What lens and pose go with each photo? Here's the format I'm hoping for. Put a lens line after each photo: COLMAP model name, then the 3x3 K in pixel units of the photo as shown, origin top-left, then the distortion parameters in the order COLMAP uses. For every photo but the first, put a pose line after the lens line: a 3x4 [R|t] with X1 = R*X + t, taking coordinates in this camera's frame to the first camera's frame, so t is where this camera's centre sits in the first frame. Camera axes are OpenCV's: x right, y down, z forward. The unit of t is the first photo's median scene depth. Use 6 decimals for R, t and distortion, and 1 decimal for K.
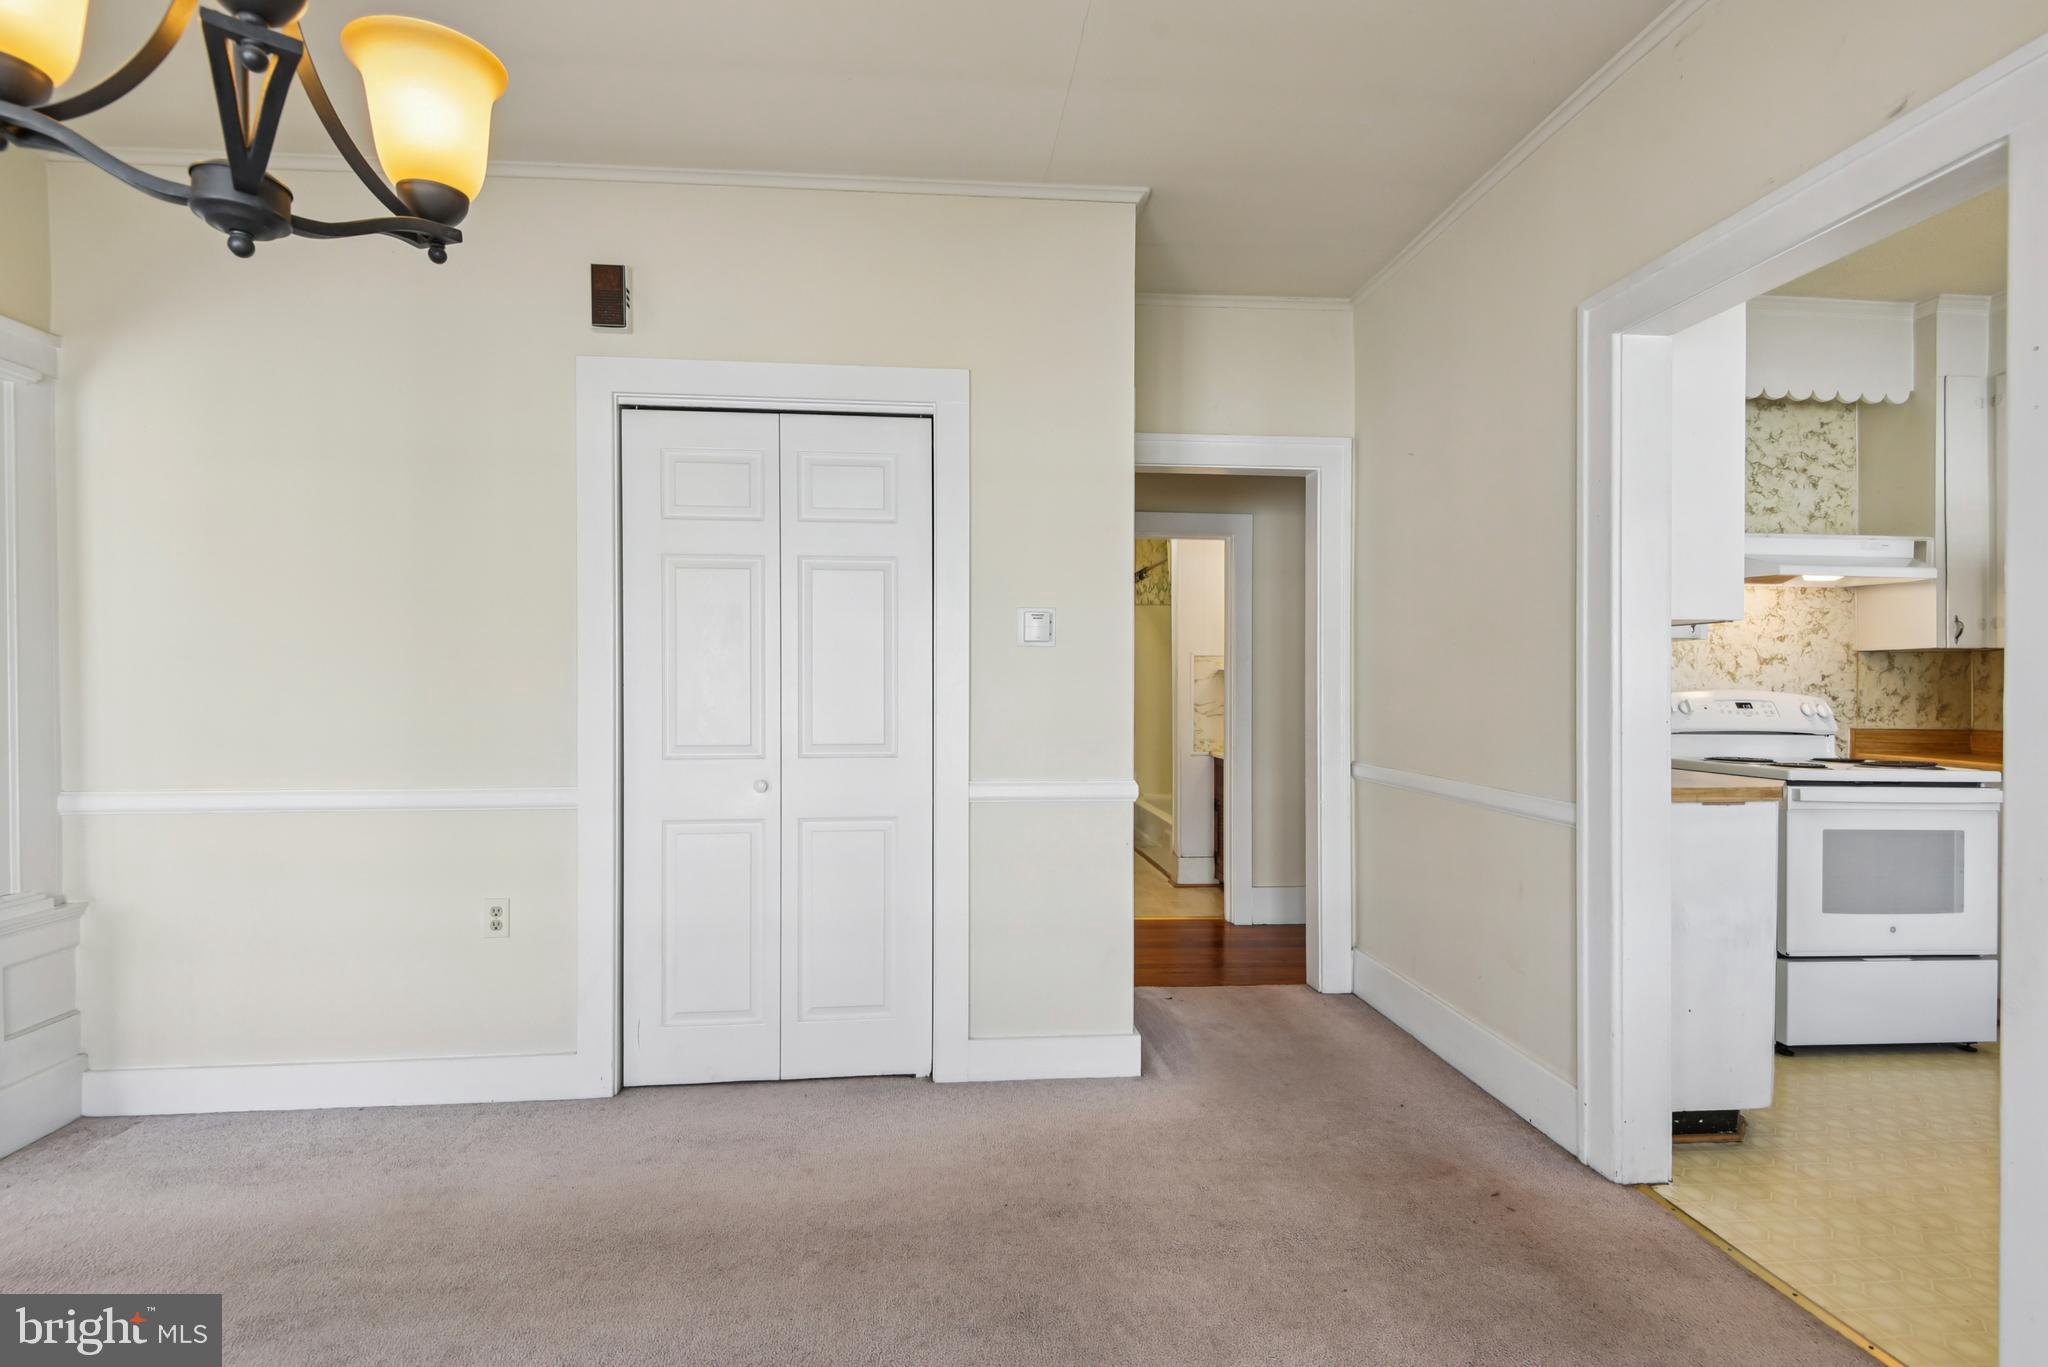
lens RADIAL K [[954.9, 0, 1019.2], [0, 954.9, 696.5], [0, 0, 1]] dist [0.019392, -0.010929]
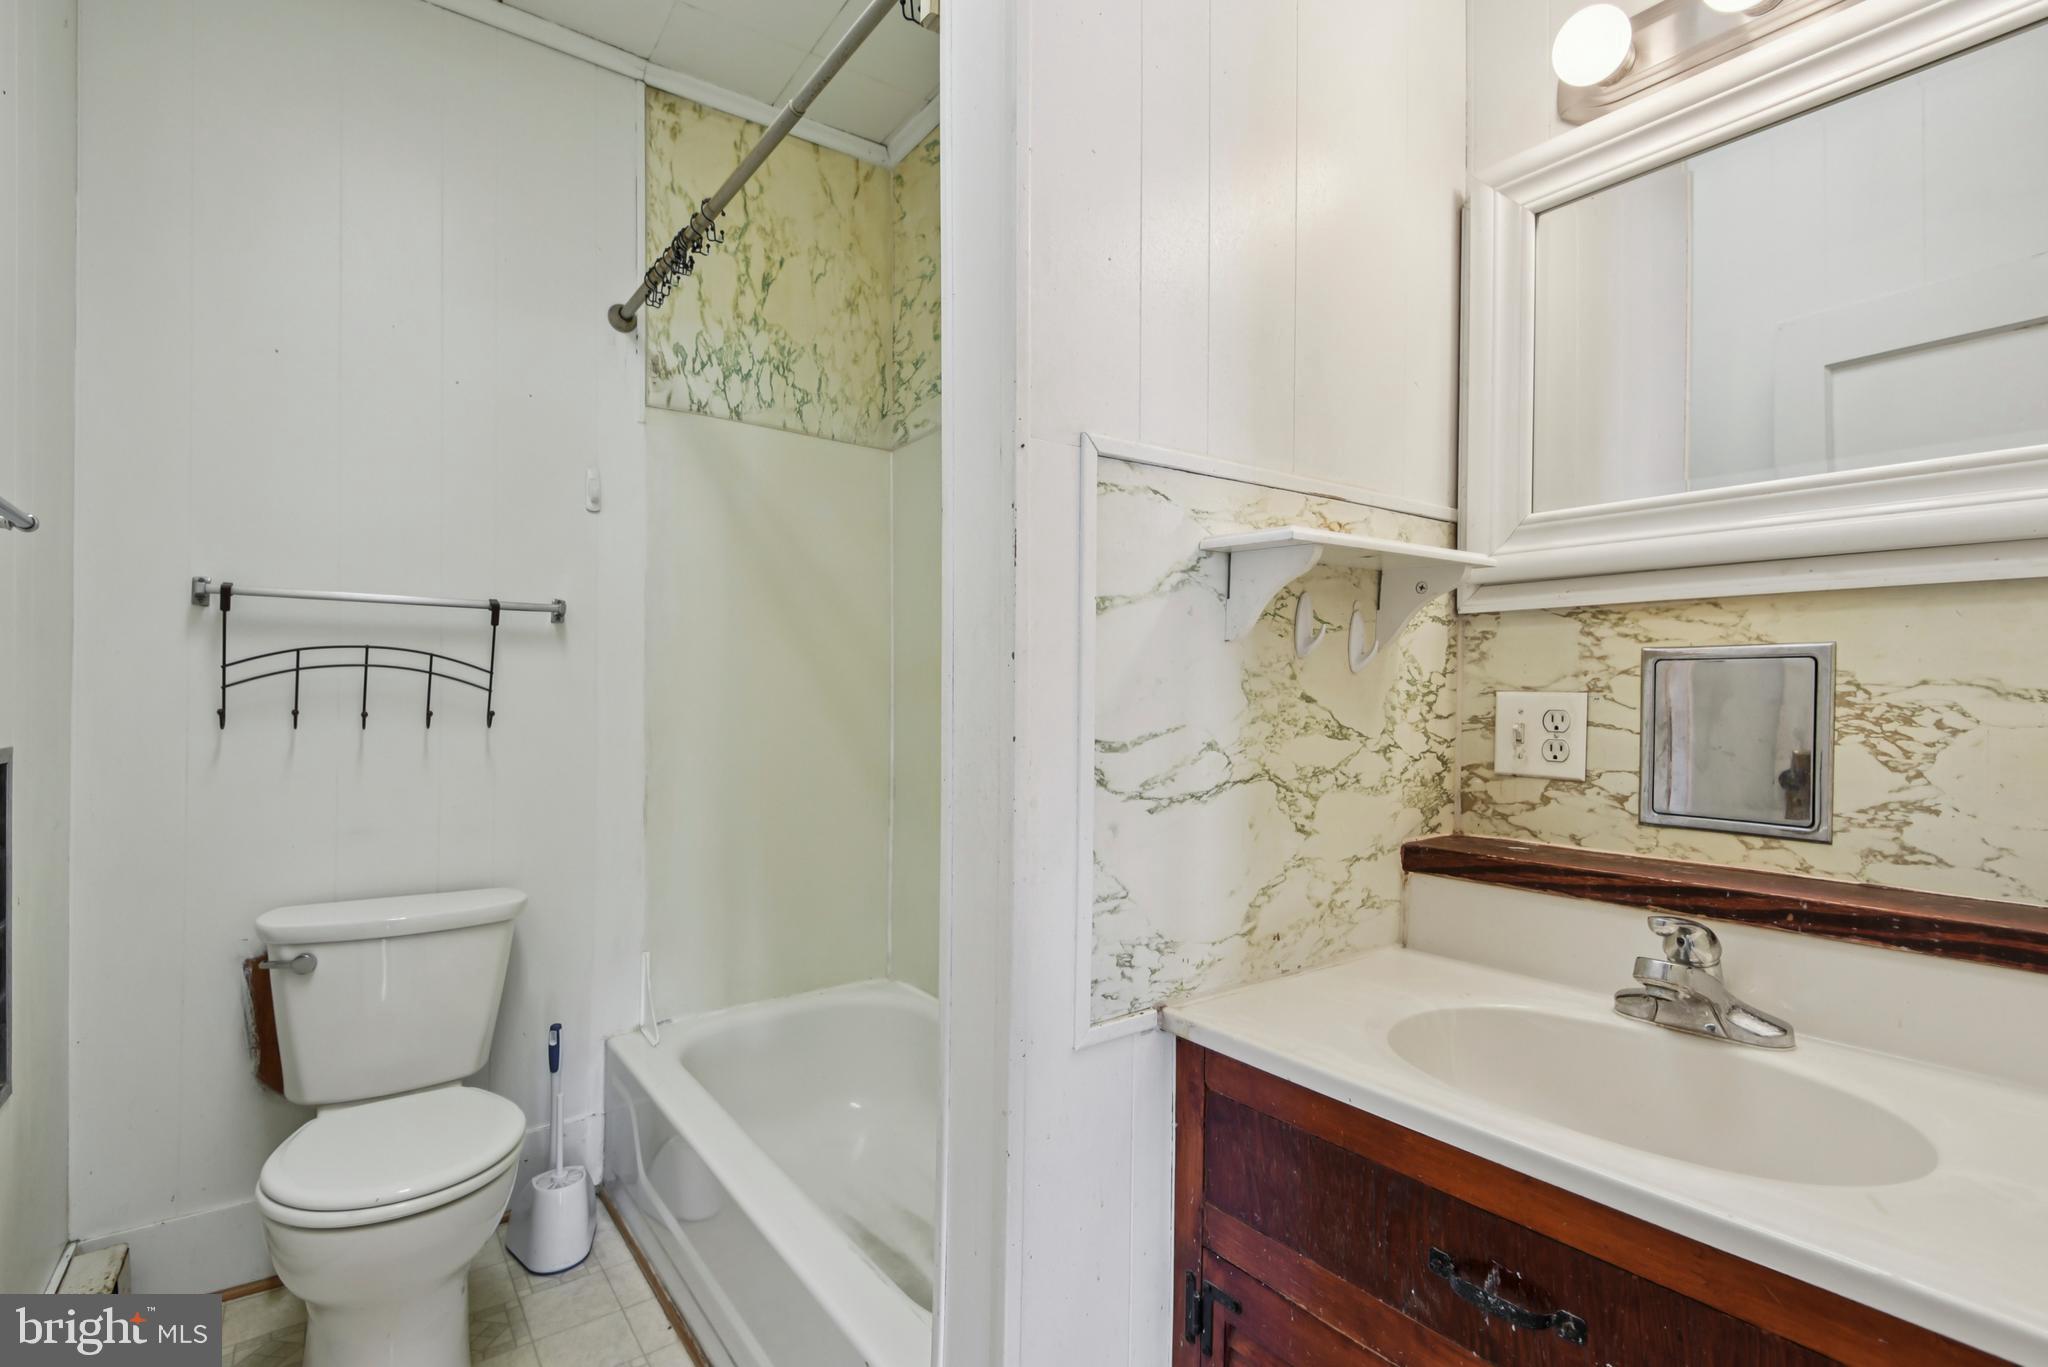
lens RADIAL K [[955.8, 0, 1013.5], [0, 955.8, 688.0], [0, 0, 1]] dist [-0.001440, -0.000815]
pose [[0.864851, 0.001574, 0.502026, 0.086951], [0.005095, 0.999916, -0.011913, 0.000637], [-0.502002, 0.012860, 0.864771, 0.859725]]
